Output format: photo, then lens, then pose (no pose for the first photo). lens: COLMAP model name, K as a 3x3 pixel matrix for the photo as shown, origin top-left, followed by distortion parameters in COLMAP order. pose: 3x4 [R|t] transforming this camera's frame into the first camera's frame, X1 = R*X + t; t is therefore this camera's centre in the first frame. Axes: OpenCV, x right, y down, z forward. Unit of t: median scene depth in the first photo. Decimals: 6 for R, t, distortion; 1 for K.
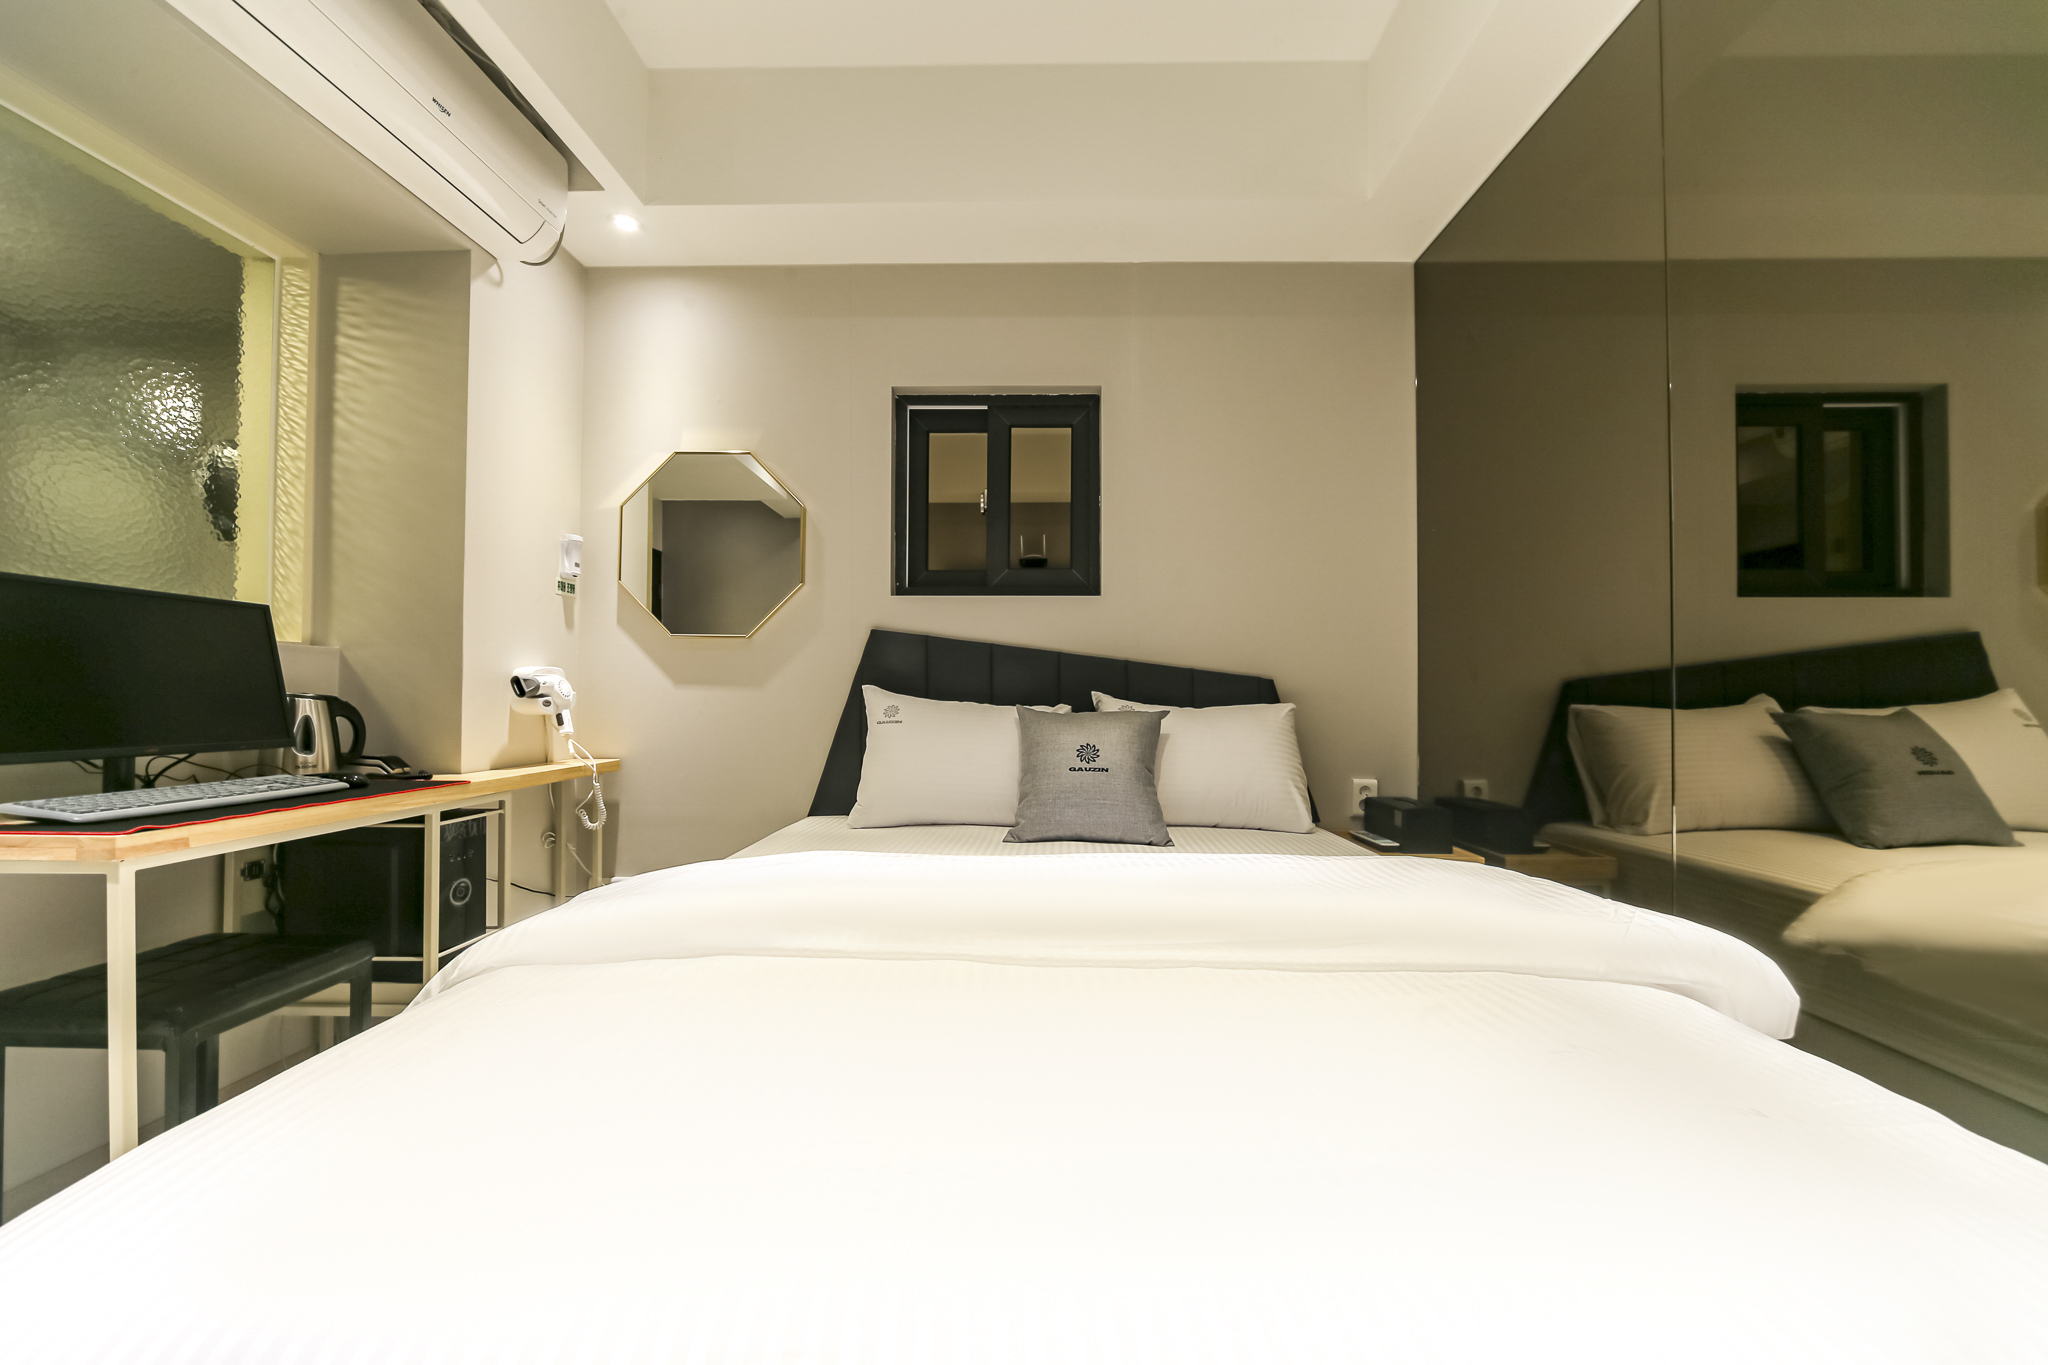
lens RADIAL K [[824.8, 0, 1024.0], [0, 824.8, 682.5], [0, 0, 1]] dist [0.009602, 0.000196]
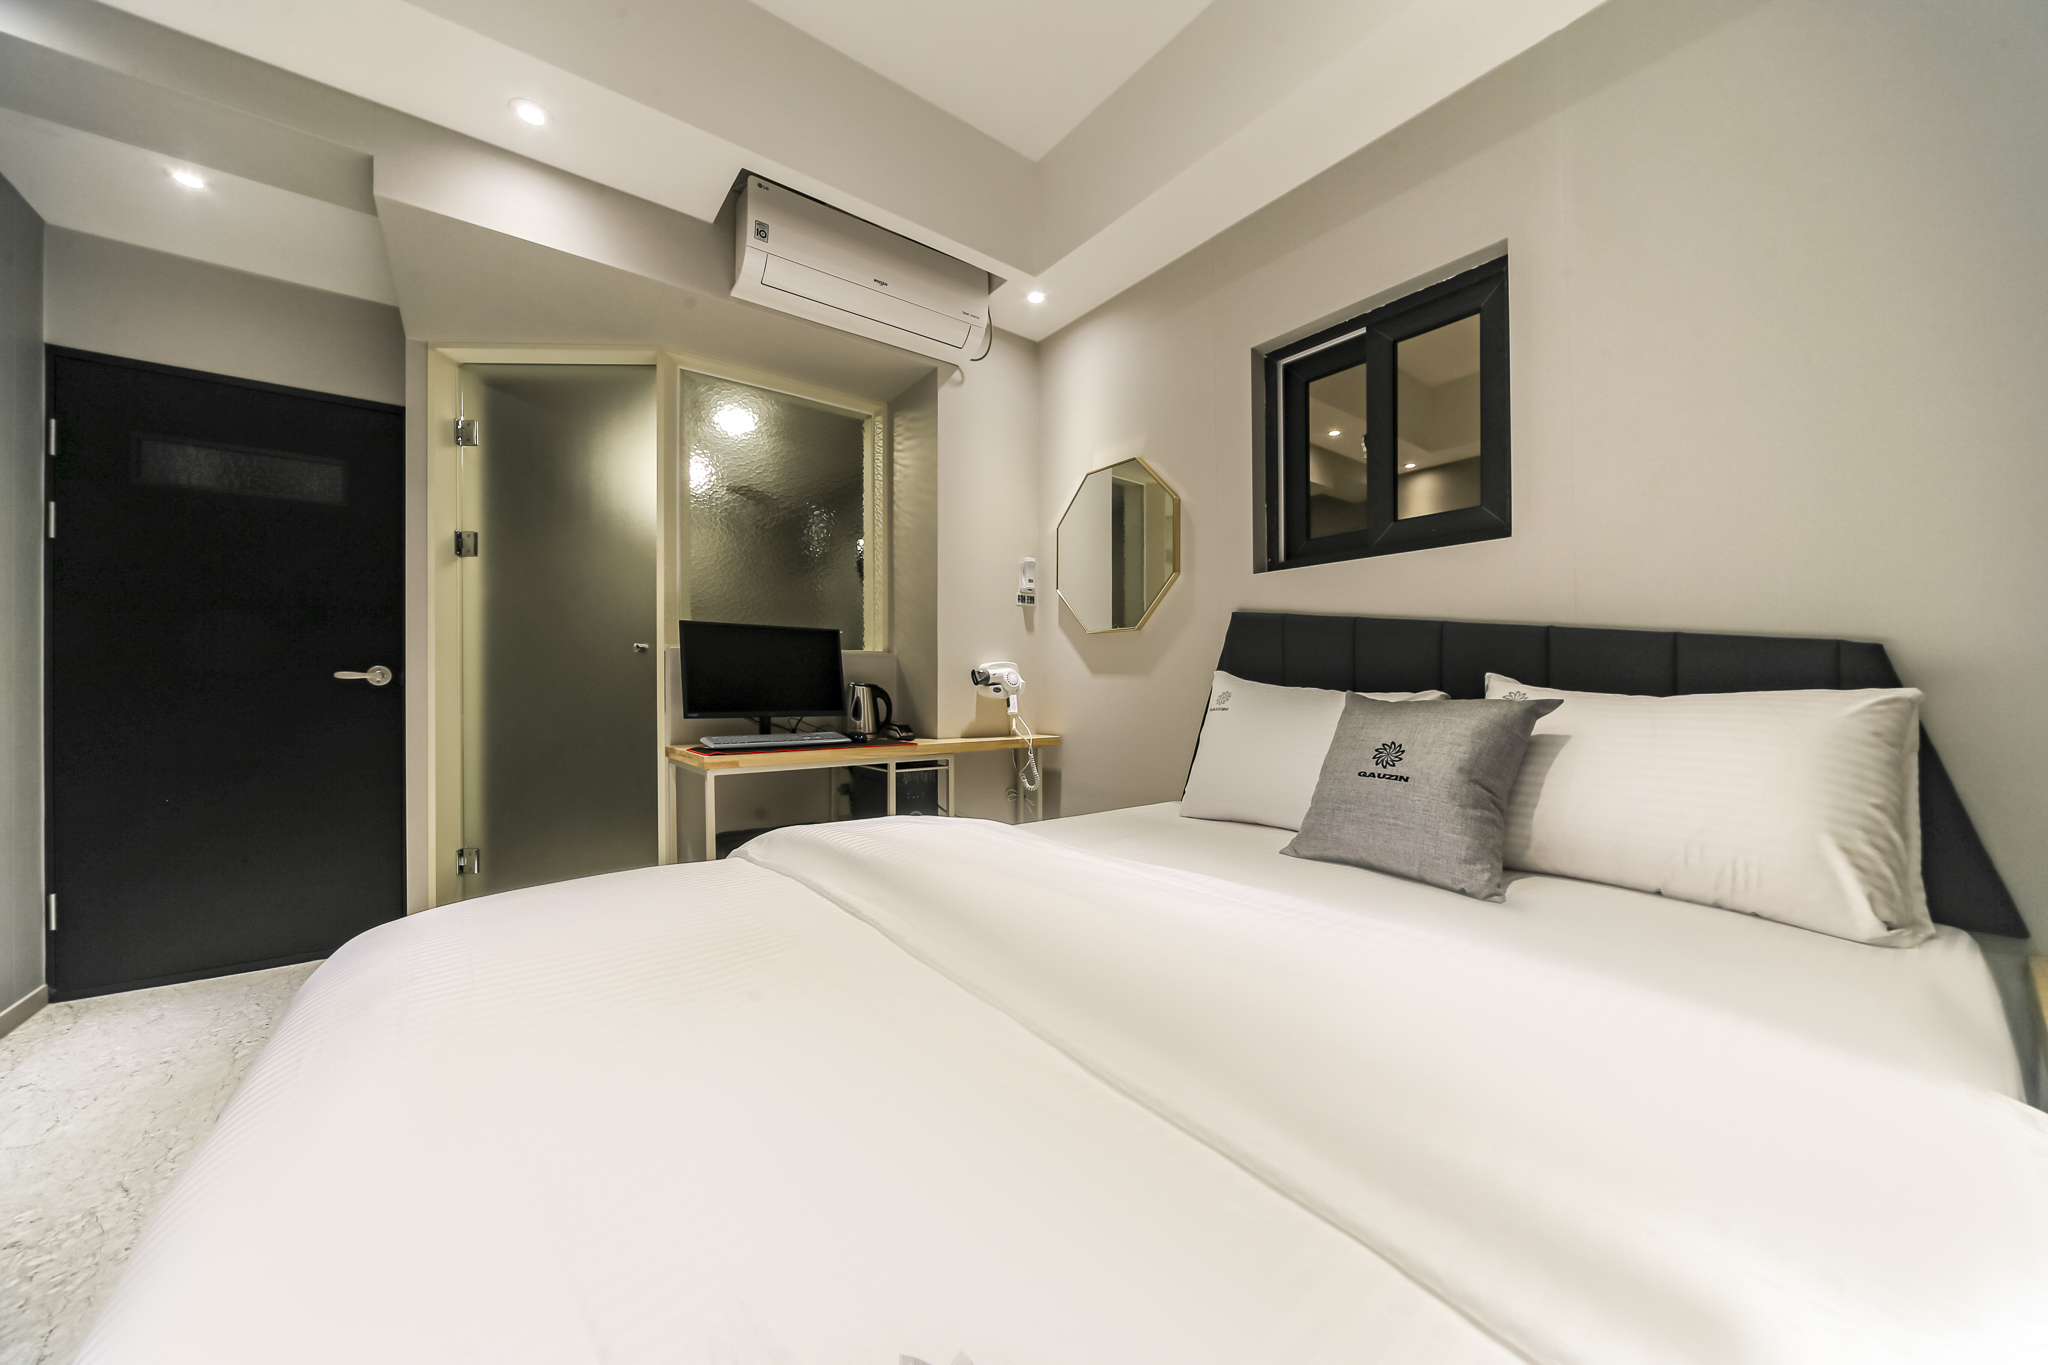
lens RADIAL K [[775.2, 0, 1018.3], [0, 775.2, 686.1], [0, 0, 1]] dist [-0.000409, 0.000010]
pose [[0.584455, -0.006059, -0.811403, 0.423633], [0.013760, 0.999902, 0.002444, 0.016193], [0.811309, -0.012594, 0.584481, 0.299091]]
